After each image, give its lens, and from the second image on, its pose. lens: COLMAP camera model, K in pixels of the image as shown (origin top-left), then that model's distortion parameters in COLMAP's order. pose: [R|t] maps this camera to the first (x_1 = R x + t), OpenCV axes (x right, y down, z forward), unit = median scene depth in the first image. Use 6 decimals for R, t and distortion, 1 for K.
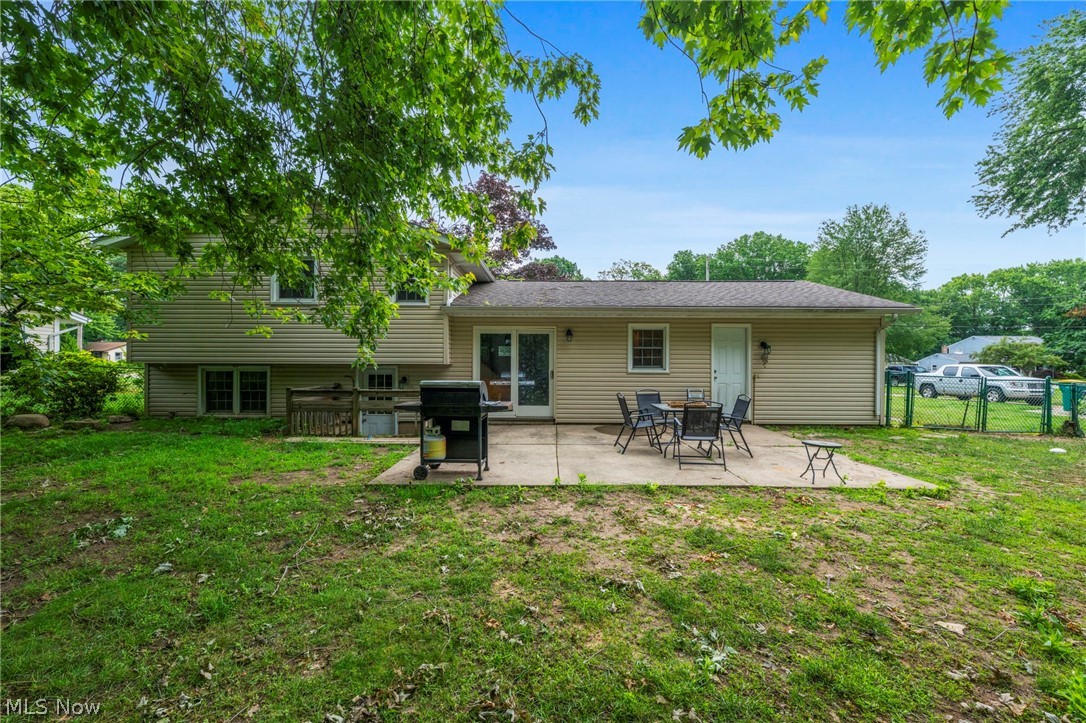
lens RADIAL K [[429.7, 0, 543.0], [0, 429.7, 361.5], [0, 0, 1]] dist [-0.001510, 0.000187]
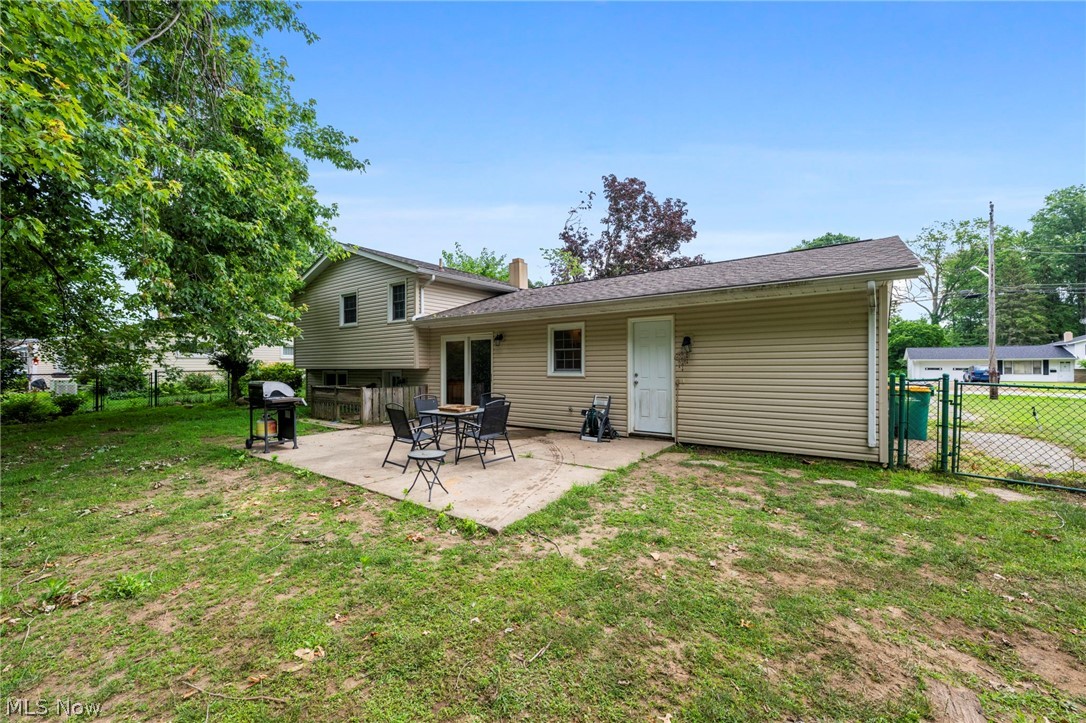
lens RADIAL K [[429.7, 0, 543.0], [0, 429.7, 361.5], [0, 0, 1]] dist [-0.001510, 0.000187]
pose [[0.809032, -0.016005, -0.587546, 0.752342], [0.011842, 0.999870, -0.010931, 0.003884], [0.587645, 0.001886, 0.809117, 0.218438]]
